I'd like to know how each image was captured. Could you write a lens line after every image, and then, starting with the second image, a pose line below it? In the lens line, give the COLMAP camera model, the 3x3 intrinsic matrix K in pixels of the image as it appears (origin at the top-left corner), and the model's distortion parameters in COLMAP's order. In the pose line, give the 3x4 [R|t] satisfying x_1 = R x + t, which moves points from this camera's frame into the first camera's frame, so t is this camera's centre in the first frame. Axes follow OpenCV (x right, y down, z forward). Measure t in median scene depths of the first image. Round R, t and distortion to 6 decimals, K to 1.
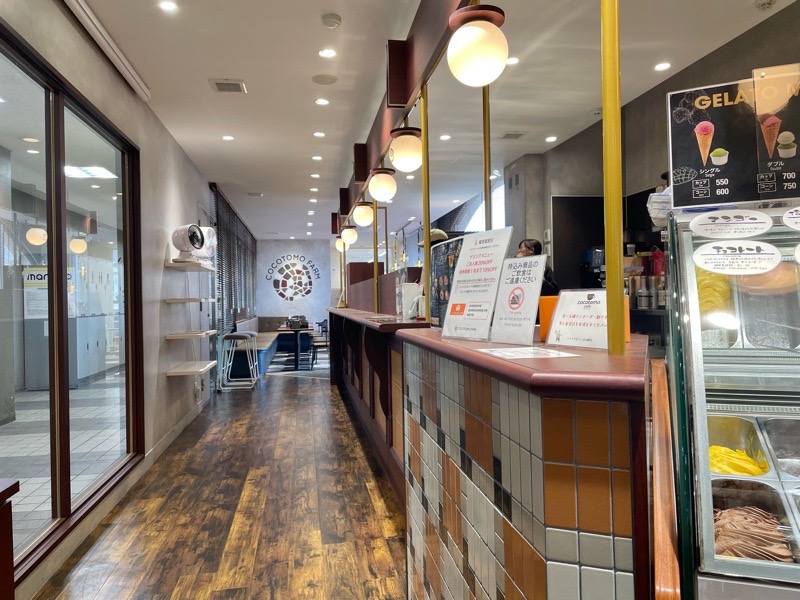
lens RADIAL K [[608.3, 0, 399.6], [0, 608.3, 287.0], [0, 0, 1]] dist [0.089396, -0.117641]
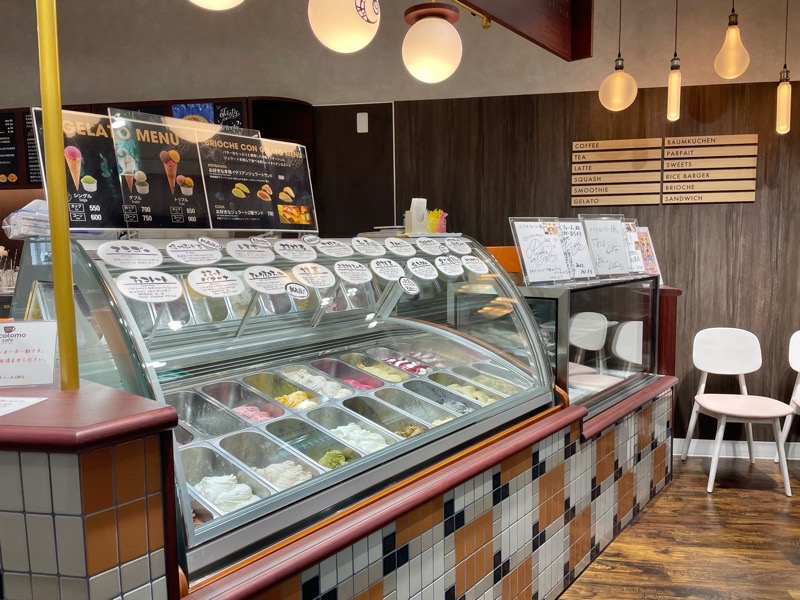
lens RADIAL K [[603.3, 0, 391.6], [0, 603.3, 297.8], [0, 0, 1]] dist [0.089245, -0.114197]
pose [[0.316821, -0.070242, 0.945881, -0.357953], [-0.009134, 0.996982, 0.077097, -0.102191], [-0.948441, -0.033066, 0.315223, 0.156995]]
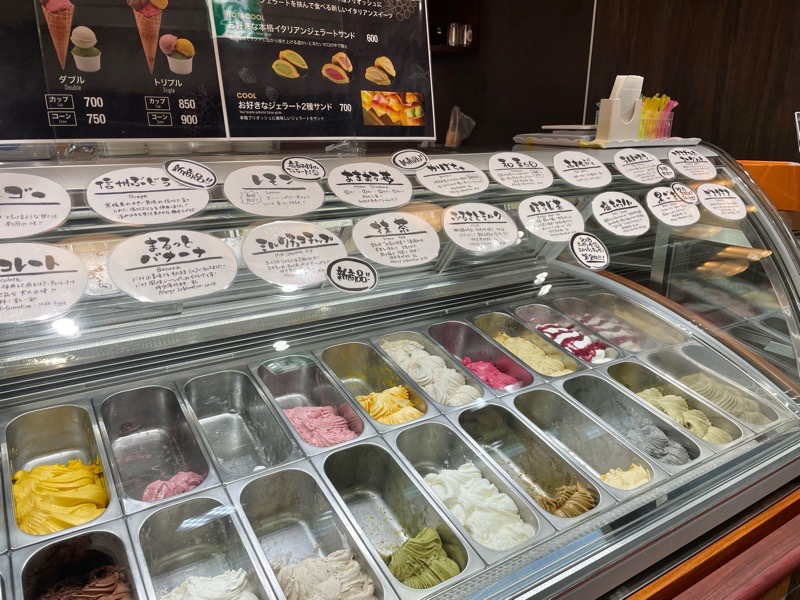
lens RADIAL K [[603.3, 0, 391.6], [0, 603.3, 297.8], [0, 0, 1]] dist [0.089245, -0.114197]
pose [[0.576595, -0.207102, 0.790346, 0.251820], [-0.034915, 0.960211, 0.277085, -0.169411], [-0.816284, -0.187361, 0.546422, 0.344429]]
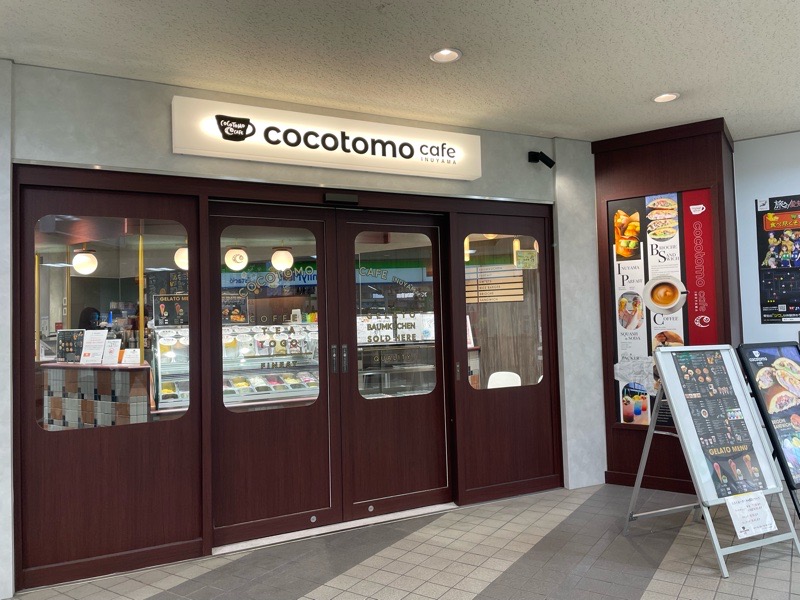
lens RADIAL K [[603.3, 0, 391.6], [0, 603.3, 297.8], [0, 0, 1]] dist [0.089245, -0.114197]
pose [[0.693198, 0.029294, 0.720152, -1.358971], [0.000545, 0.999152, -0.041168, -0.155941], [-0.720747, 0.028930, 0.692594, -2.884892]]
